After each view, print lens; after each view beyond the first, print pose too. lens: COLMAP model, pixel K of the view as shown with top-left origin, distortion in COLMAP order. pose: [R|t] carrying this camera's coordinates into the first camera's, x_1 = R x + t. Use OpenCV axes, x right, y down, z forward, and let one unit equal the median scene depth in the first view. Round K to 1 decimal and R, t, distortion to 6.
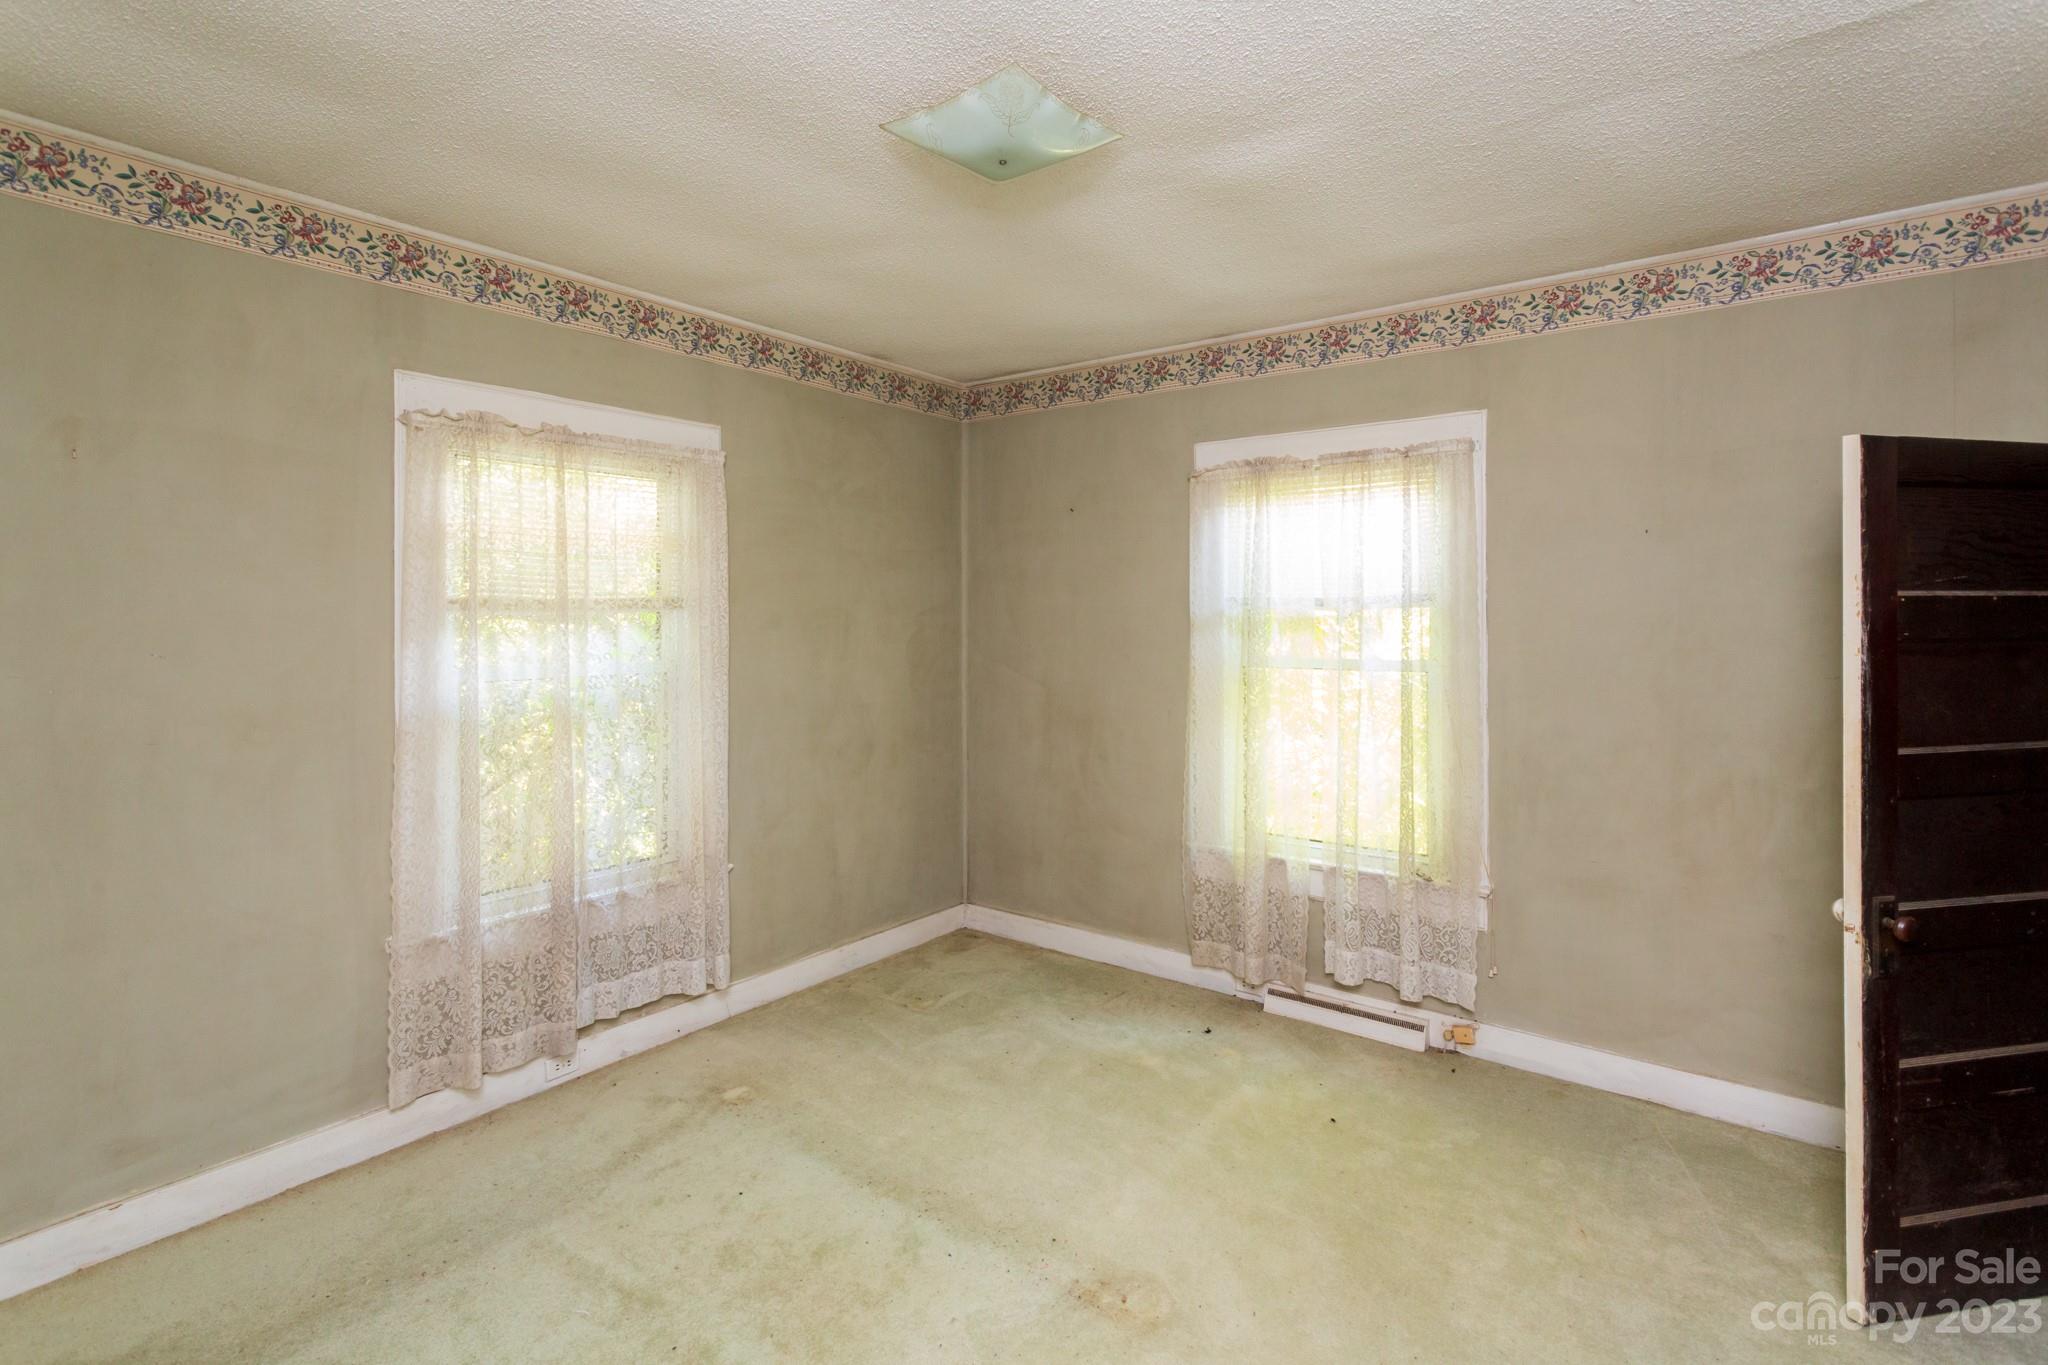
lens RADIAL K [[1009.4, 0, 1060.8], [0, 1009.4, 613.9], [0, 0, 1]] dist [0.002642, 0.001622]
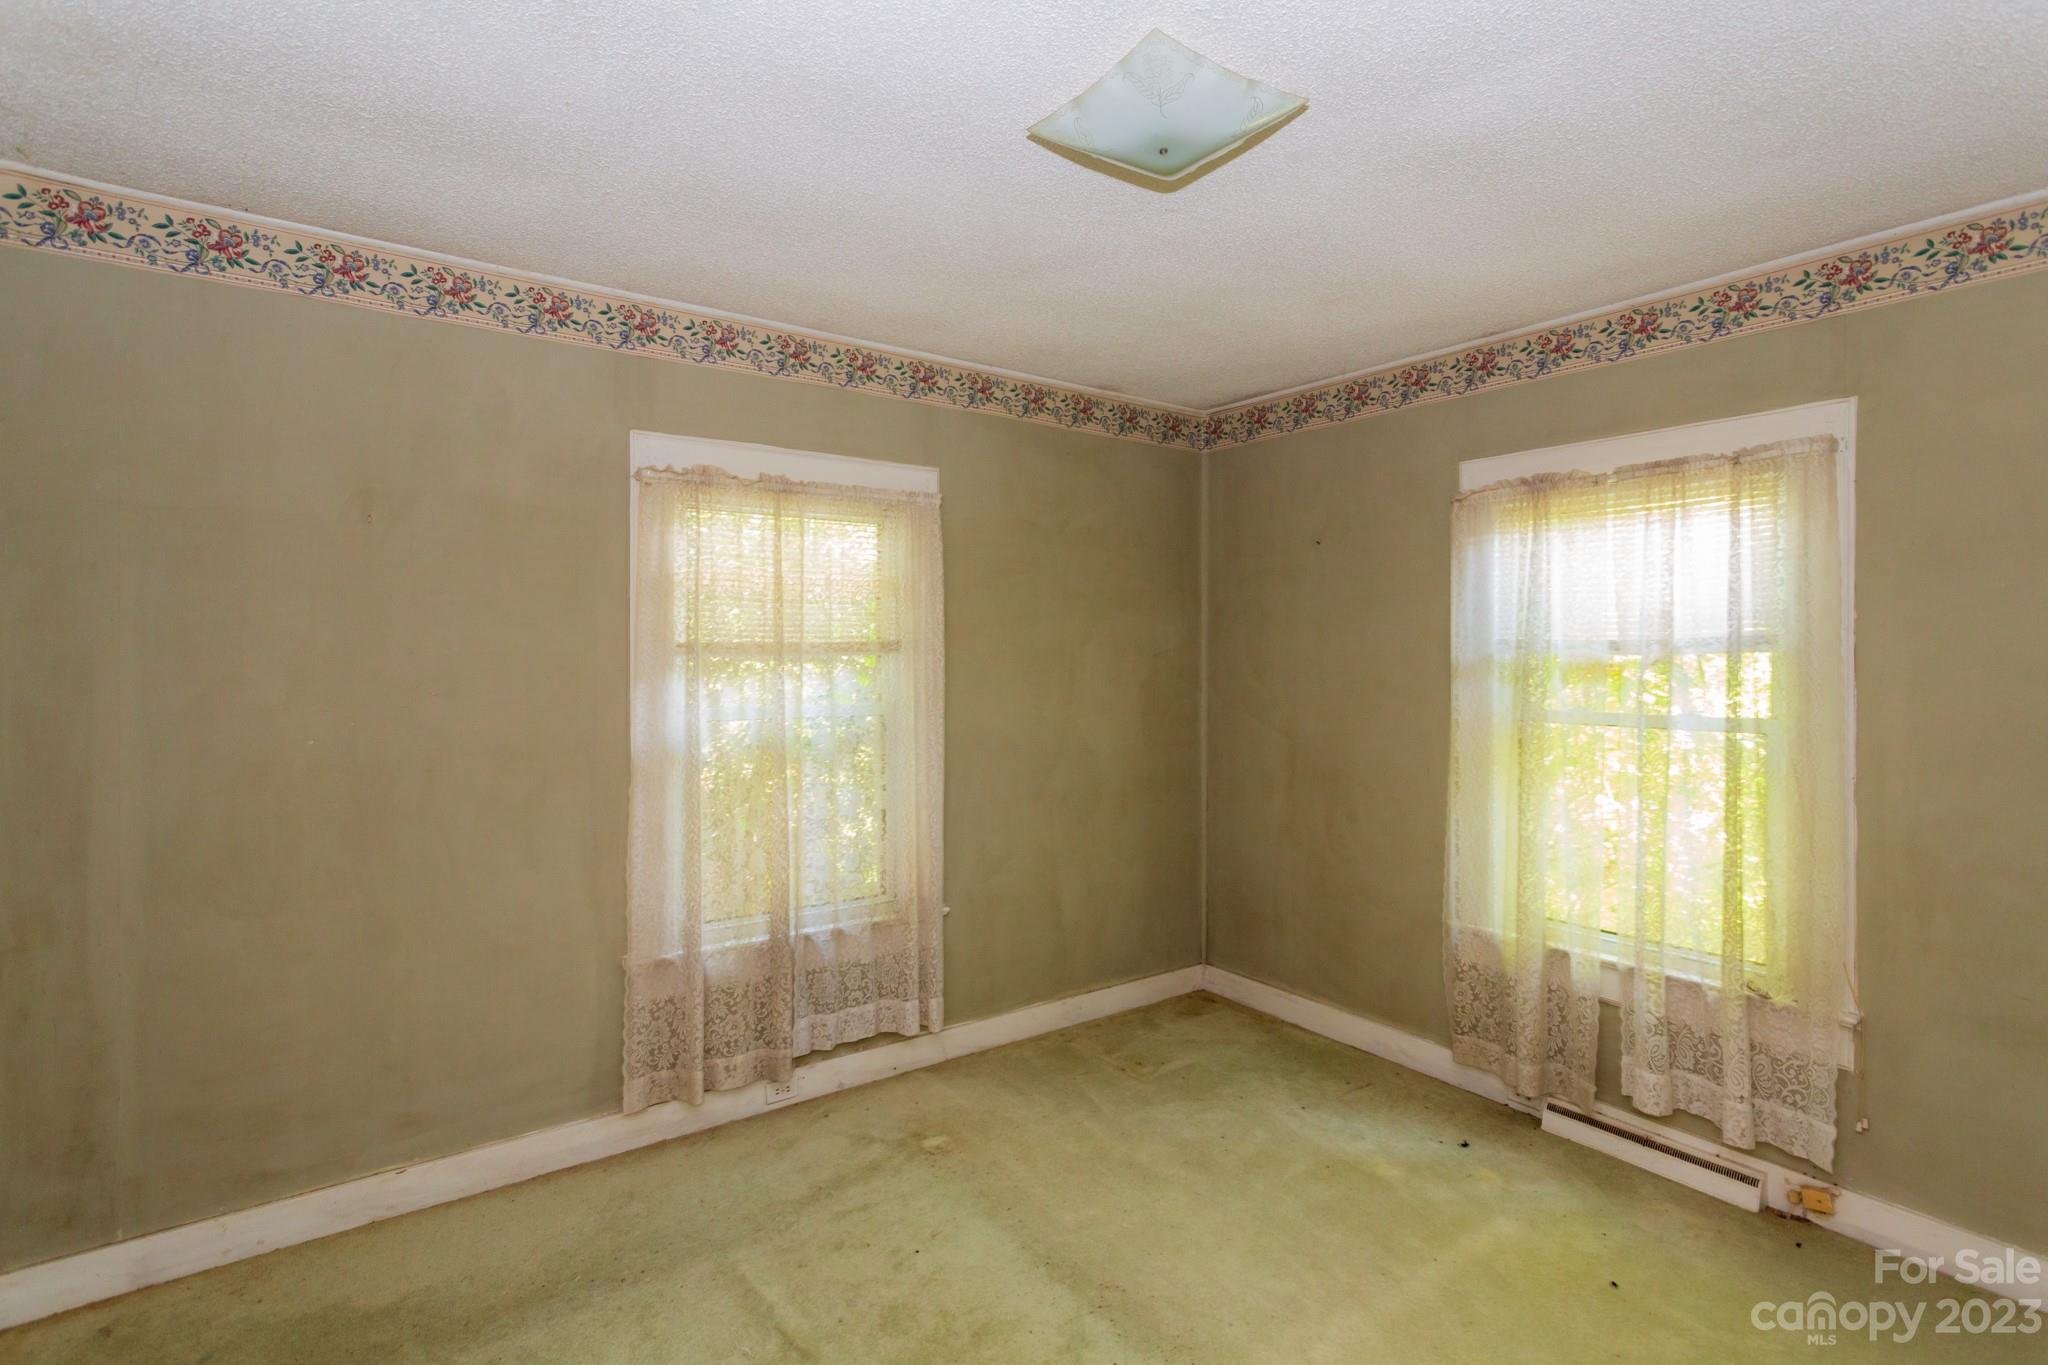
lens RADIAL K [[1009.4, 0, 1044.1], [0, 1009.4, 663.4], [0, 0, 1]] dist [0.002642, 0.001622]
pose [[0.954044, 0.004776, -0.299628, 0.063645], [-0.003357, 0.999981, 0.005251, 0.000455], [0.299647, -0.004004, 0.954042, 0.077961]]
